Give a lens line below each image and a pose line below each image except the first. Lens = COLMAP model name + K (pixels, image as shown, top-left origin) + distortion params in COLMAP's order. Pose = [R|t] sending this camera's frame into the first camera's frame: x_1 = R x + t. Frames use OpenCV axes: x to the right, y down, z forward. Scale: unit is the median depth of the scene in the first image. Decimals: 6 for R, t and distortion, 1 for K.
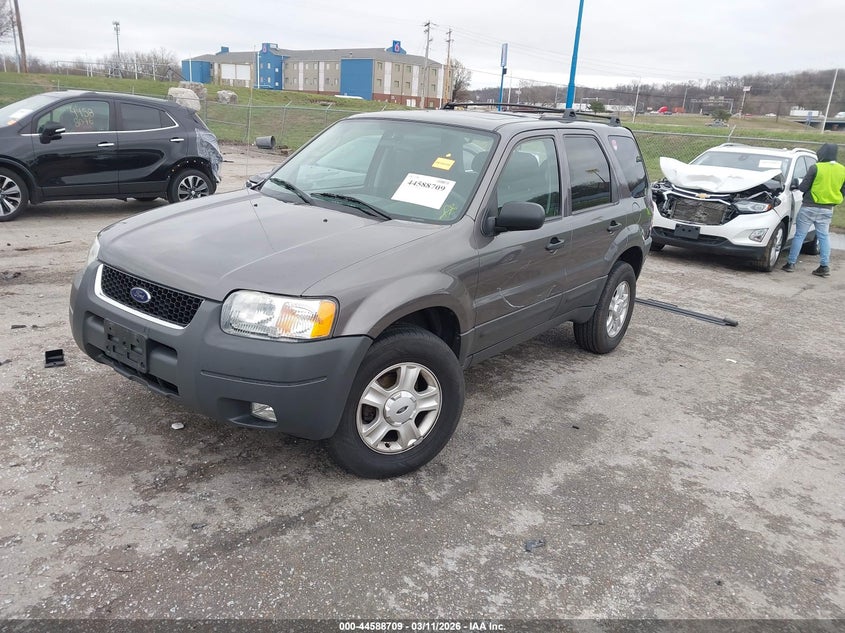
lens RADIAL K [[661.2, 0, 418.1], [0, 661.2, 321.3], [0, 0, 1]] dist [0.012106, 0.007017]
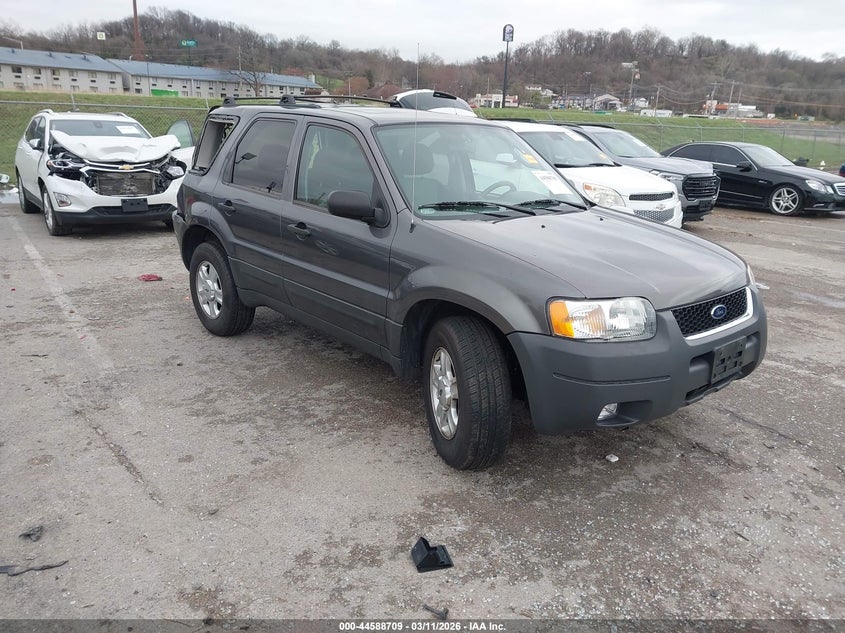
lens RADIAL K [[661.2, 0, 419.5], [0, 661.2, 313.3], [0, 0, 1]] dist [0.012106, 0.007017]
pose [[0.207284, -0.339081, 0.917637, -1.380355], [0.275880, 0.920200, 0.277710, -0.428609], [-0.938575, 0.195593, 0.284288, 1.053323]]
